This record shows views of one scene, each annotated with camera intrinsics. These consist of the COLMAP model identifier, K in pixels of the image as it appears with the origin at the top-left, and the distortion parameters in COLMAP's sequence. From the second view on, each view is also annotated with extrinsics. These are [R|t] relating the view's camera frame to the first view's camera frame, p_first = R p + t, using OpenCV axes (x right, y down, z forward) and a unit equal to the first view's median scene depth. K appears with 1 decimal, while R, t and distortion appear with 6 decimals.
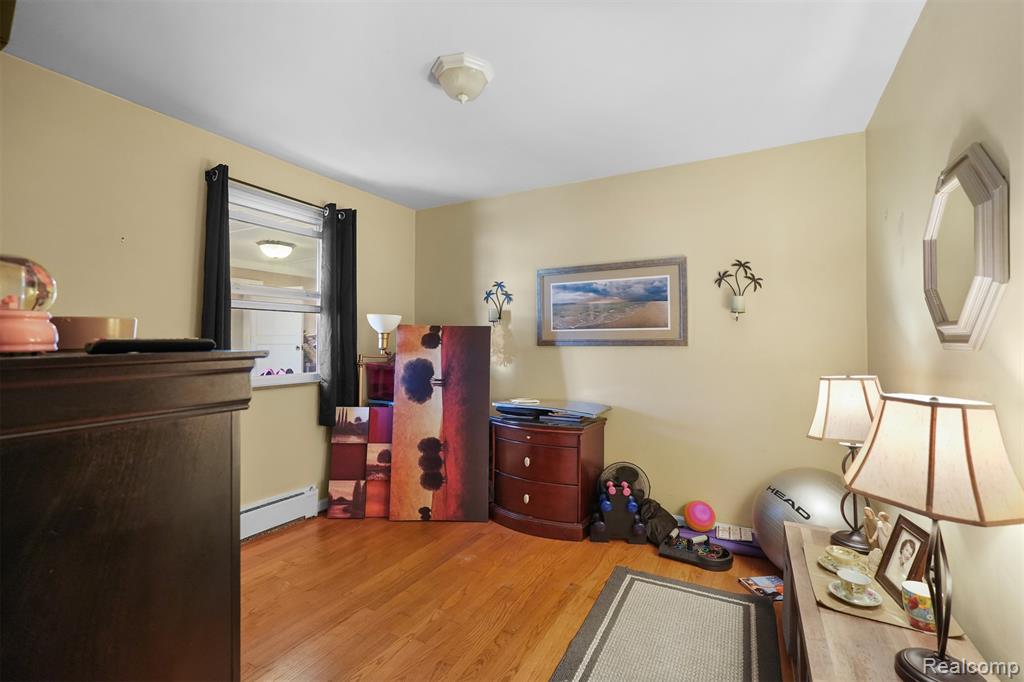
lens RADIAL K [[457.4, 0, 511.9], [0, 457.4, 340.7], [0, 0, 1]] dist [-0.014732, 0.006233]
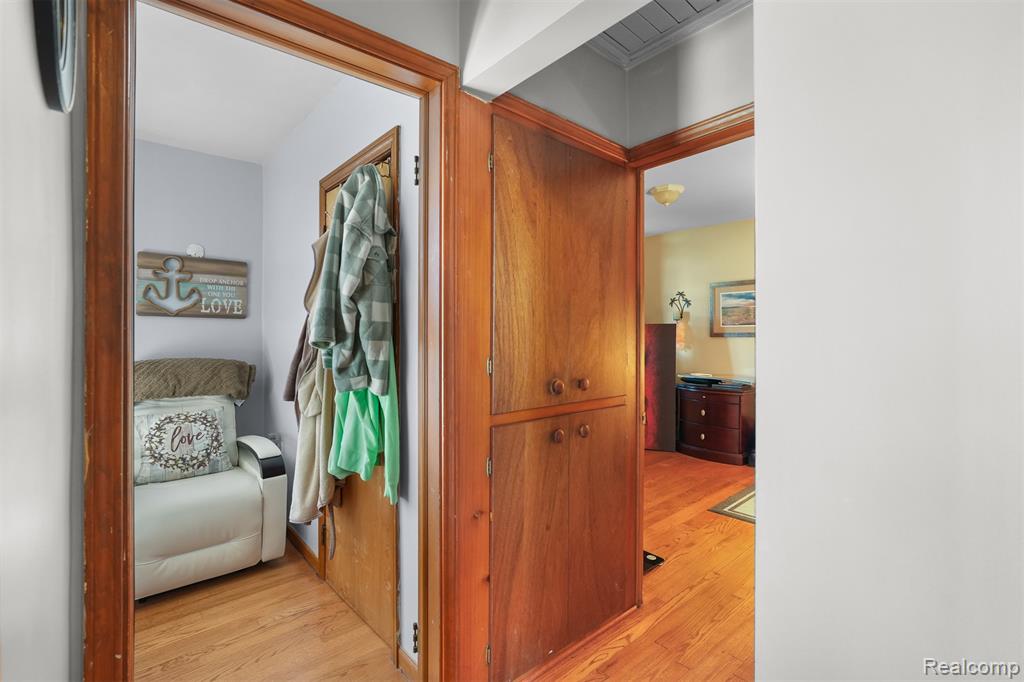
lens RADIAL K [[457.4, 0, 512.8], [0, 457.4, 333.4], [0, 0, 1]] dist [-0.014732, 0.006233]
pose [[0.938713, -0.003402, -0.344683, -0.032691], [0.003960, 0.999992, 0.000914, -0.003696], [0.344677, -0.002223, 0.938719, -0.563824]]
